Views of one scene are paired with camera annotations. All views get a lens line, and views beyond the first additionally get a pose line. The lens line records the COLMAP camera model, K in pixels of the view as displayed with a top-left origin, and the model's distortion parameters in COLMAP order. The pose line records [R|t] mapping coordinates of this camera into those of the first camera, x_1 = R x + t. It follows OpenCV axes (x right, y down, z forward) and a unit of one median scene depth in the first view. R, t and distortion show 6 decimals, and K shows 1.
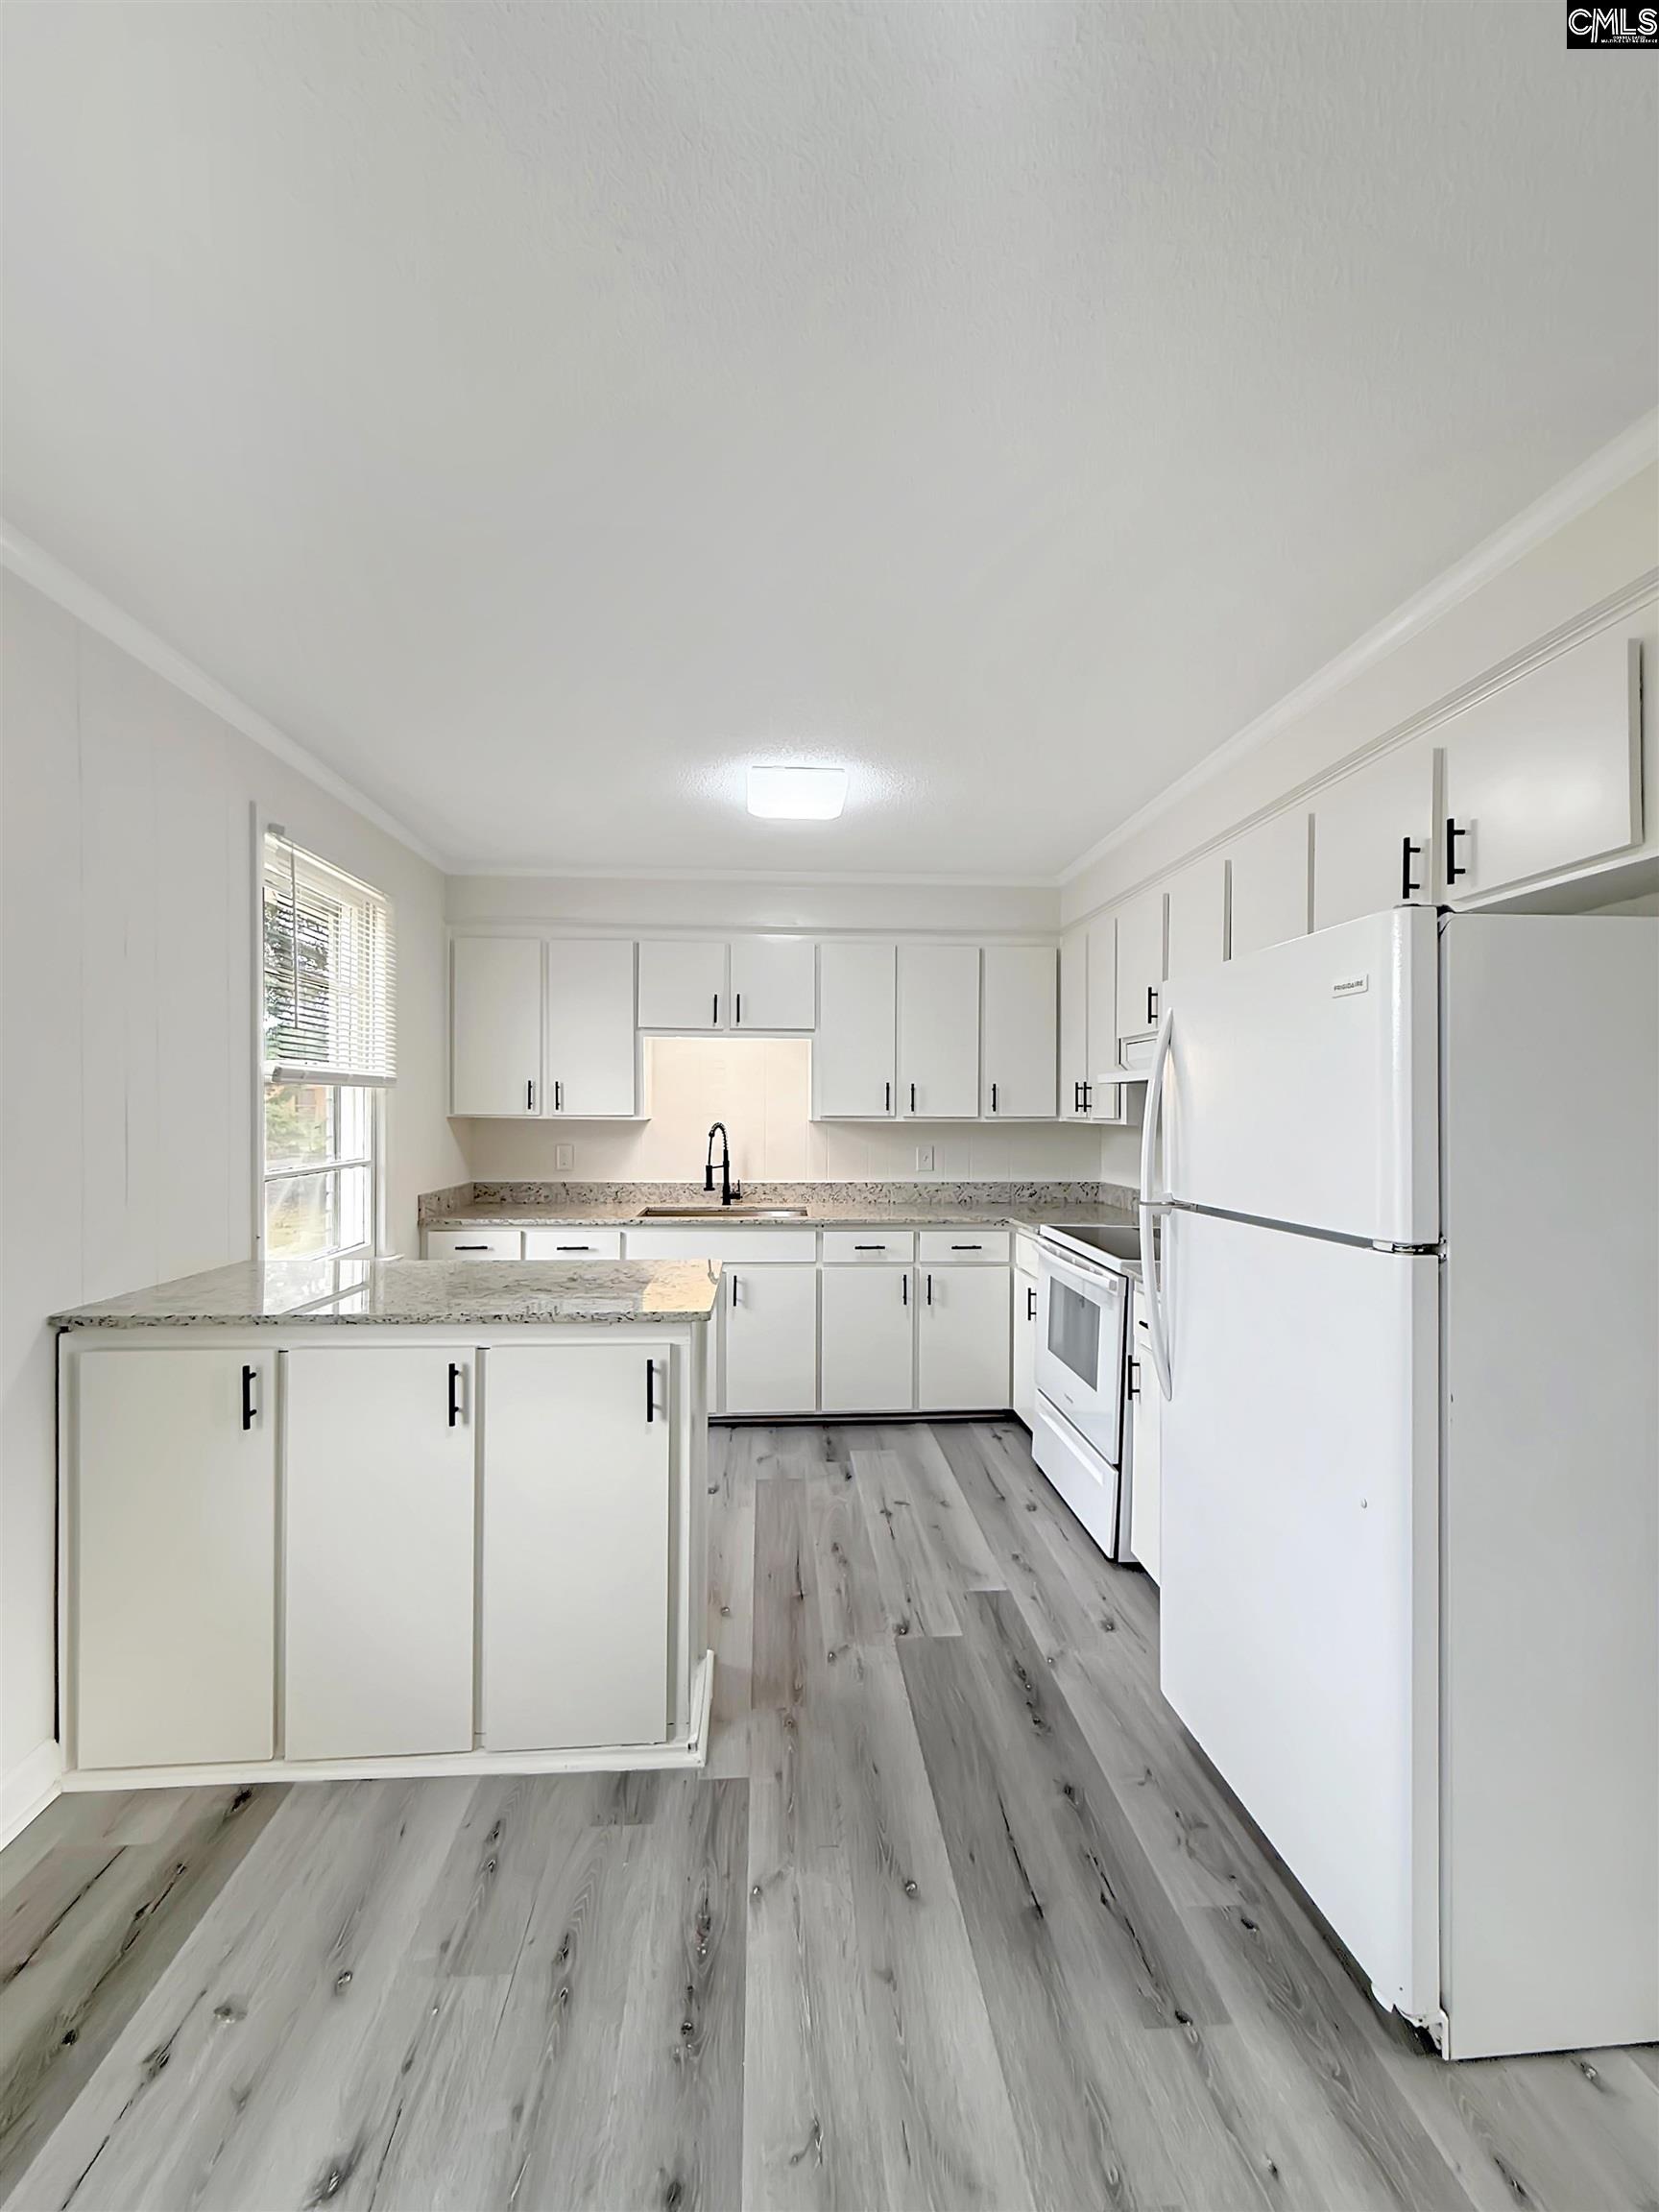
lens RADIAL K [[900.2, 0, 812.8], [0, 900.2, 1109.5], [0, 0, 1]] dist [0.000752, 0.000045]
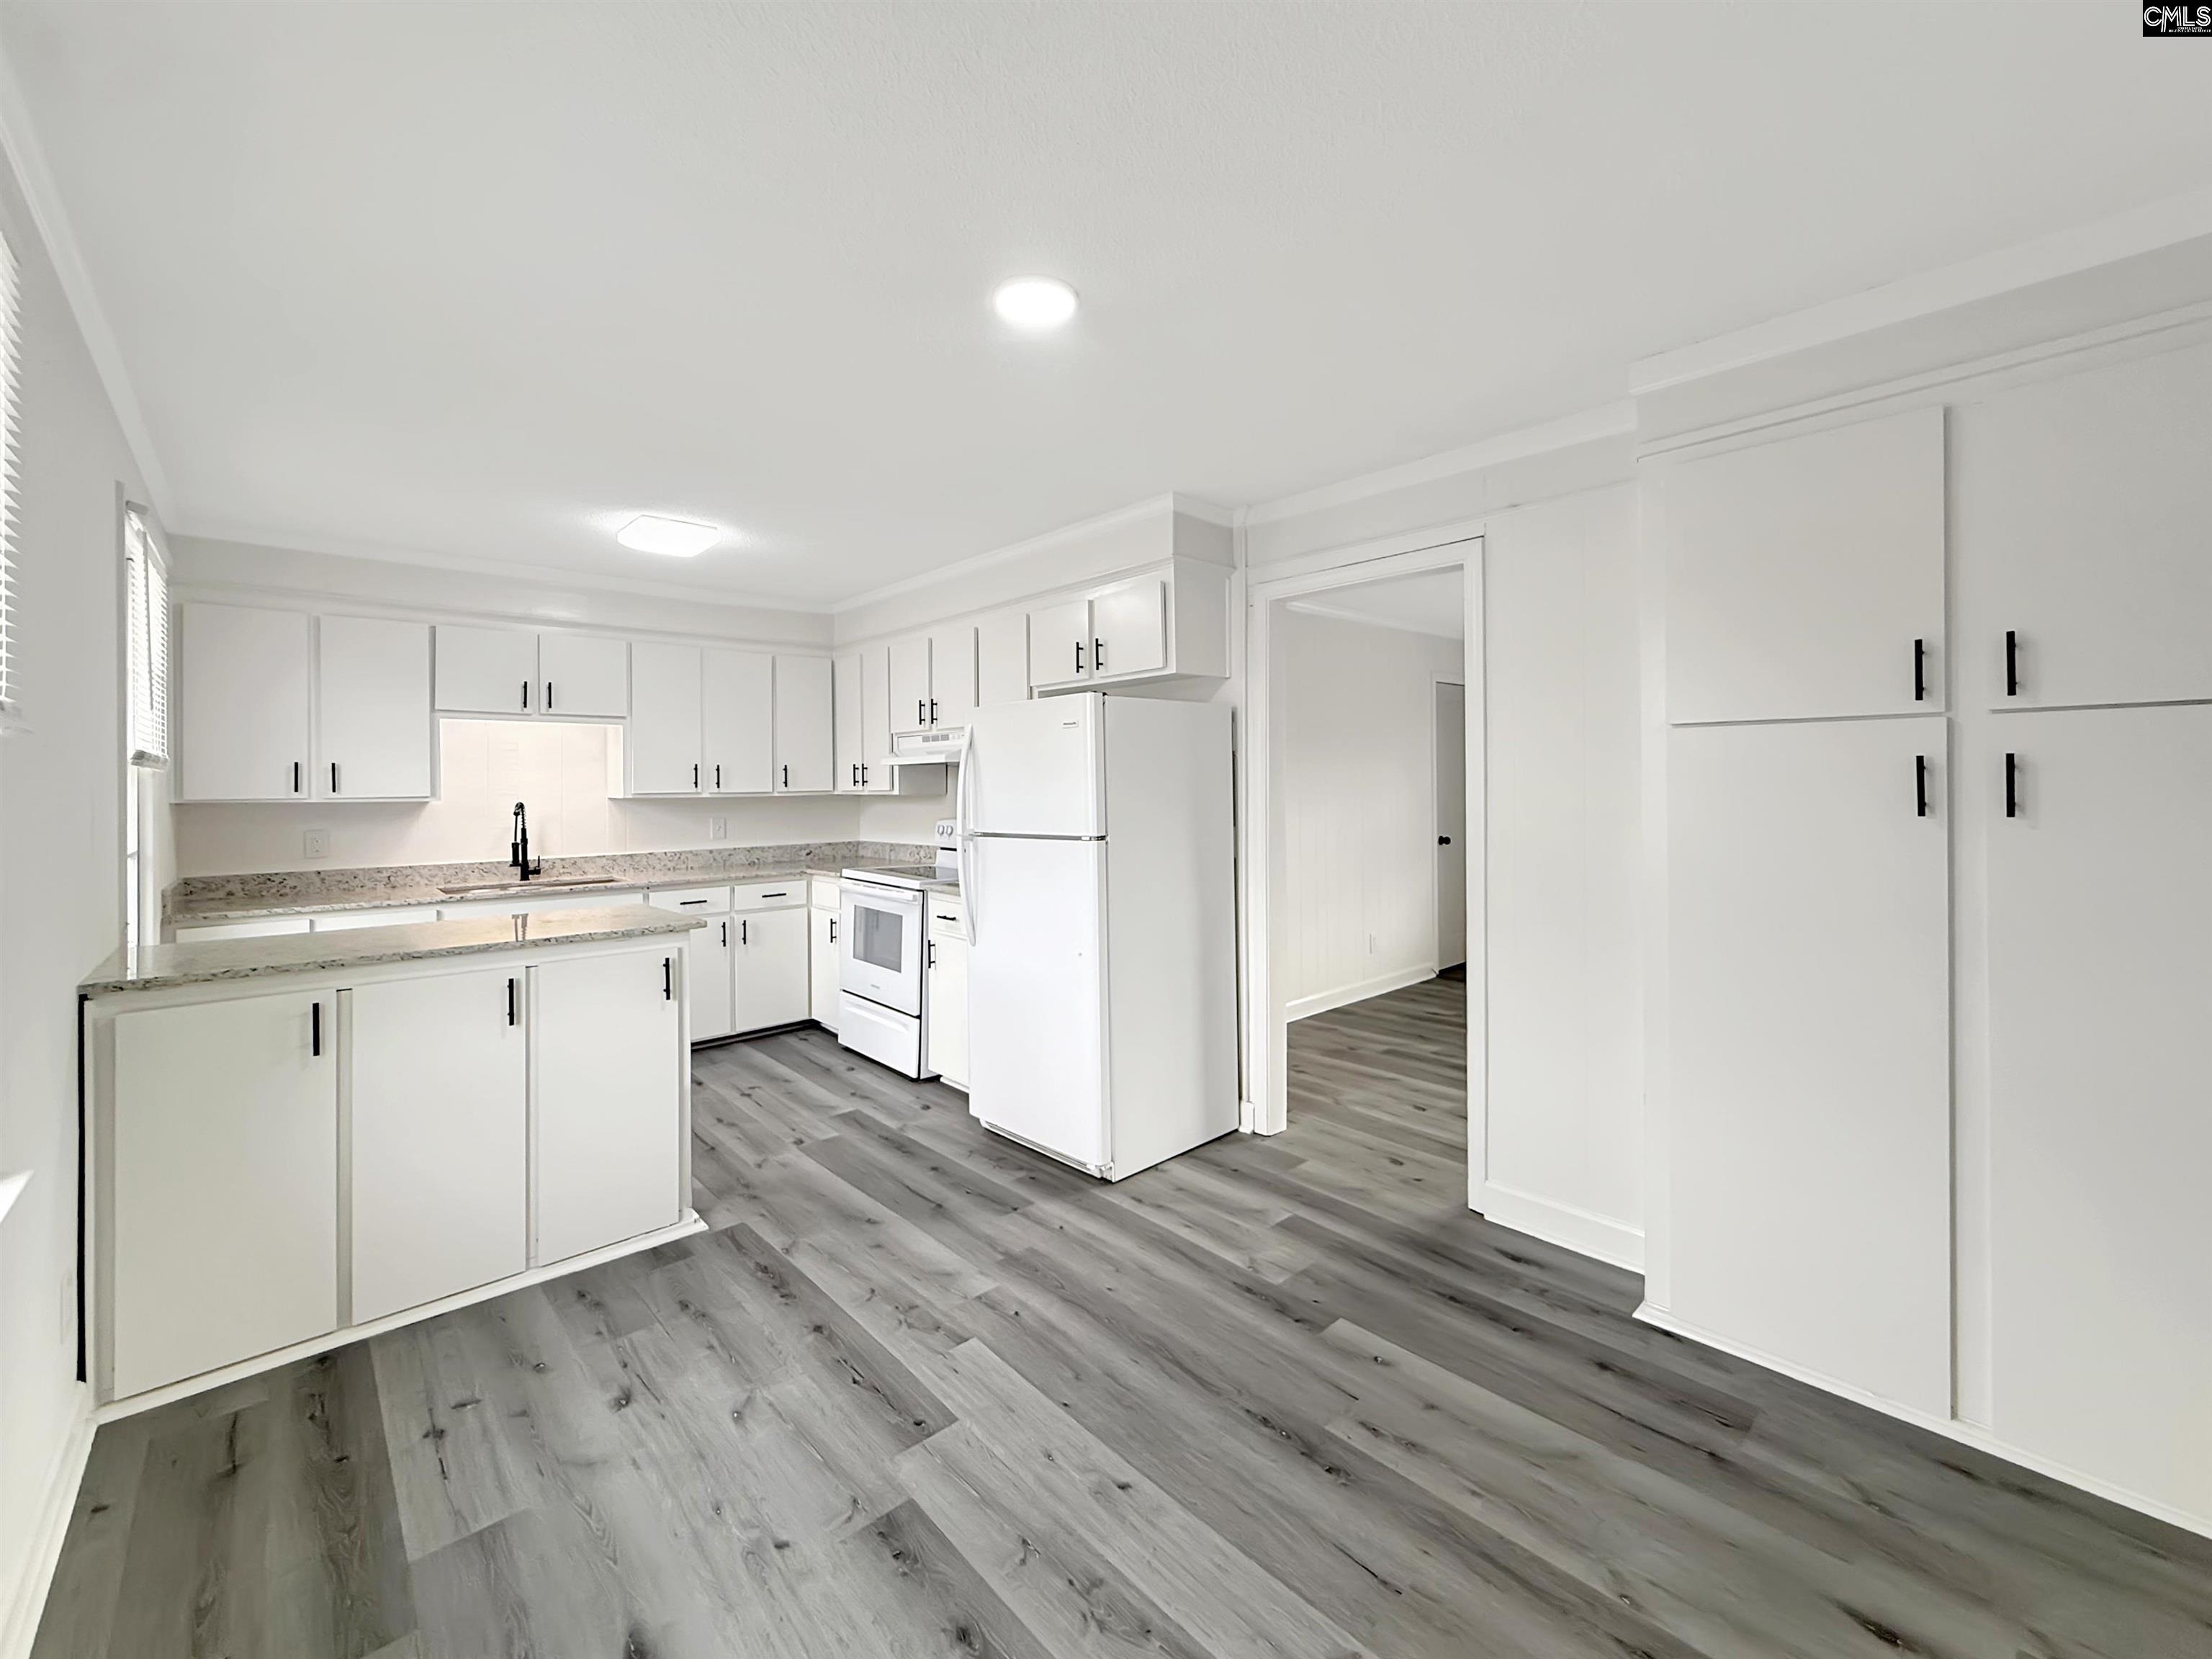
lens RADIAL K [[912.4, 0, 1125.9], [0, 912.4, 782.1], [0, 0, 1]] dist [-0.013598, 0.000086]
pose [[0.765237, -0.011952, 0.643638, -0.272209], [0.016241, 0.999868, -0.000742, 0.003974], [-0.643544, 0.011022, 0.765330, -0.294014]]
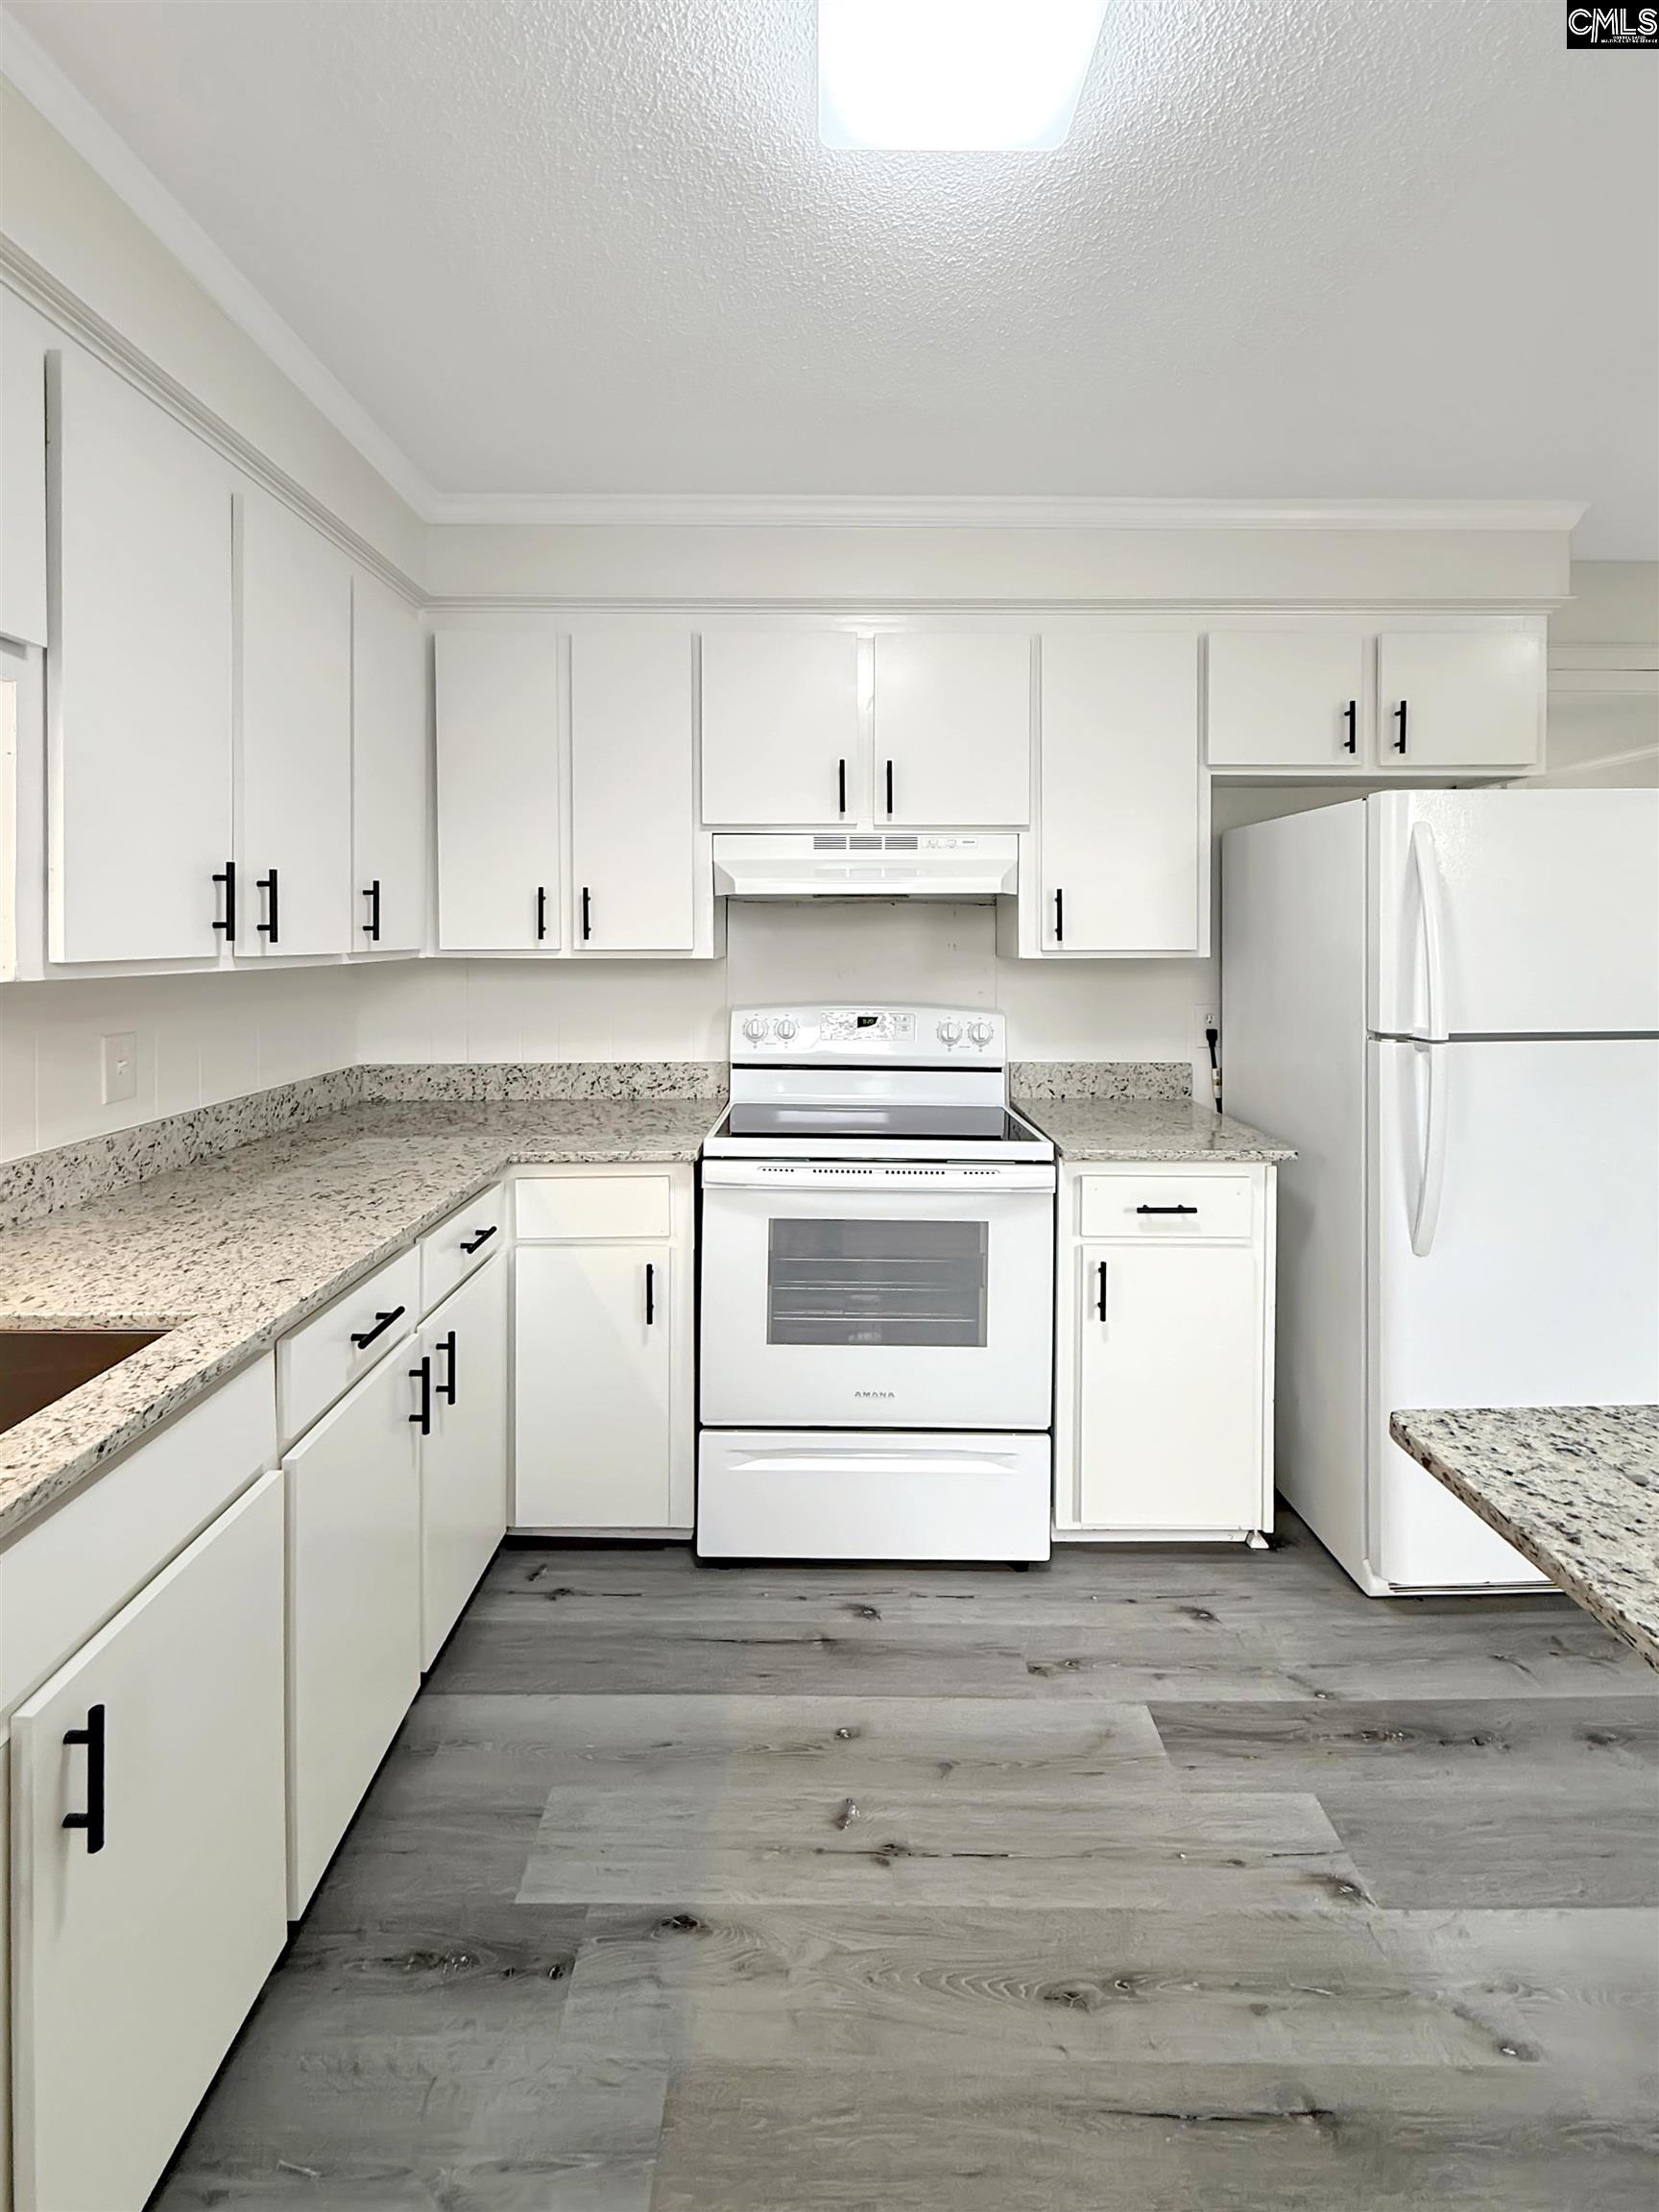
lens RADIAL K [[943.0, 0, 844.2], [0, 943.0, 952.8], [0, 0, 1]] dist [-0.000428, -0.000050]
pose [[0.044205, -0.023369, 0.998749, -0.296641], [0.001370, 0.999727, 0.023332, -0.002515], [-0.999022, 0.000337, 0.044225, 0.803701]]
